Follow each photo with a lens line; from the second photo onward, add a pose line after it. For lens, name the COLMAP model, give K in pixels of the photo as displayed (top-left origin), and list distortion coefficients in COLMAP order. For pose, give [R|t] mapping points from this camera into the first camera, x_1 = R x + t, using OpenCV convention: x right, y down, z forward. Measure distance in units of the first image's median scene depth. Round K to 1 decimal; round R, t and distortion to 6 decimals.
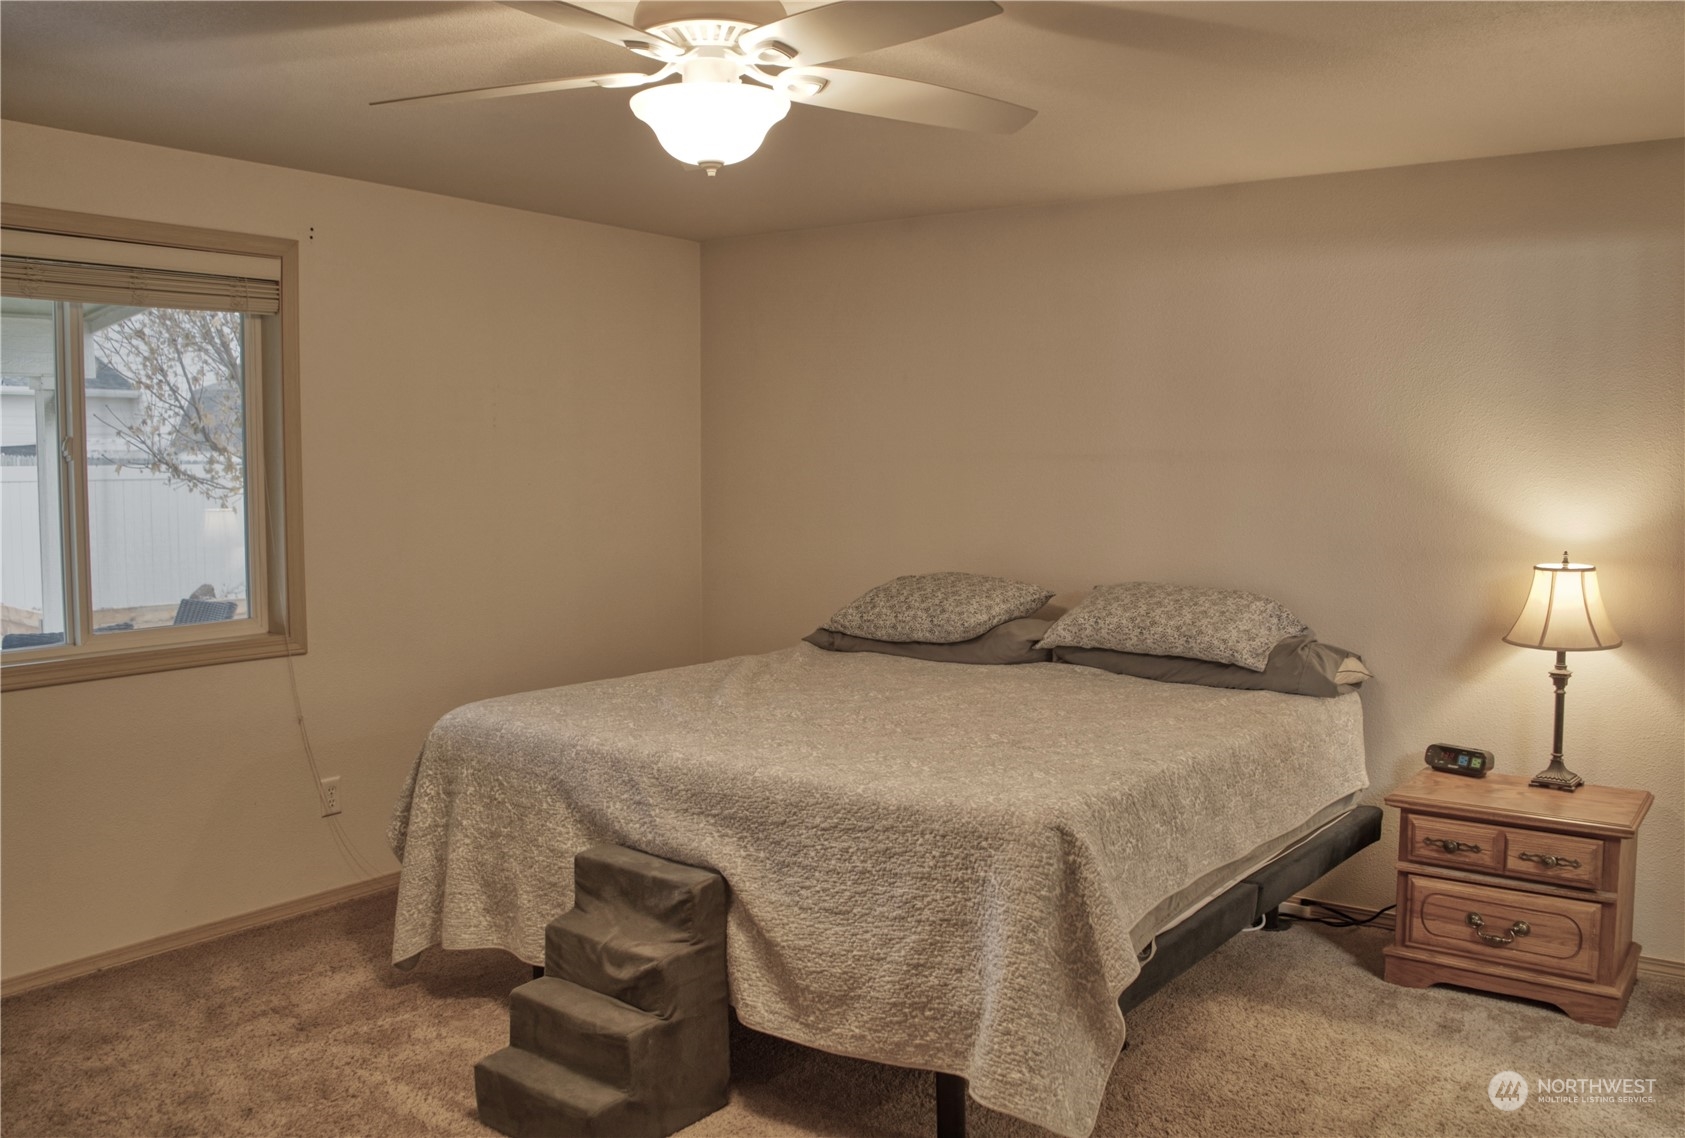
lens RADIAL K [[1384.7, 0, 835.7], [0, 1384.7, 571.1], [0, 0, 1]] dist [-0.099927, 0.050857]
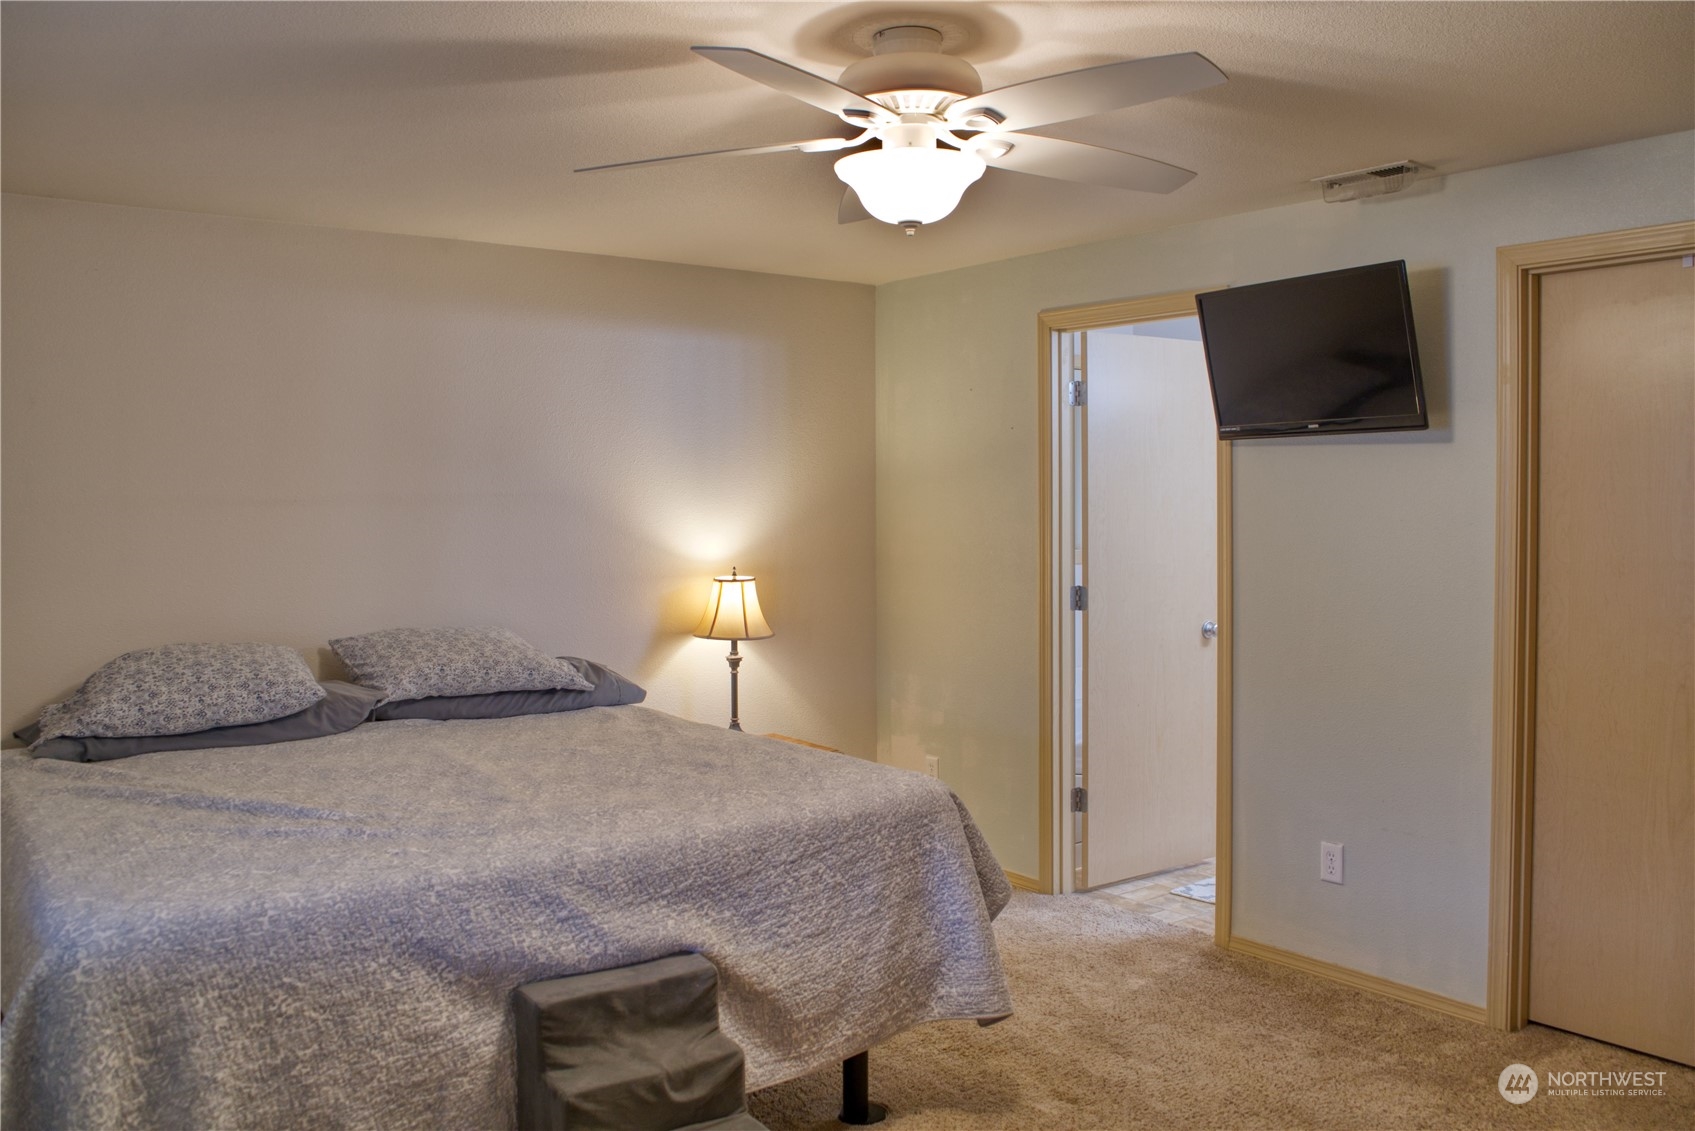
lens RADIAL K [[1392.9, 0, 846.8], [0, 1392.9, 570.9], [0, 0, 1]] dist [-0.099927, 0.050857]
pose [[0.272894, -0.053134, 0.960576, -0.853914], [0.082161, 0.996113, 0.031759, -0.051064], [-0.958529, 0.070255, 0.276199, 0.575793]]
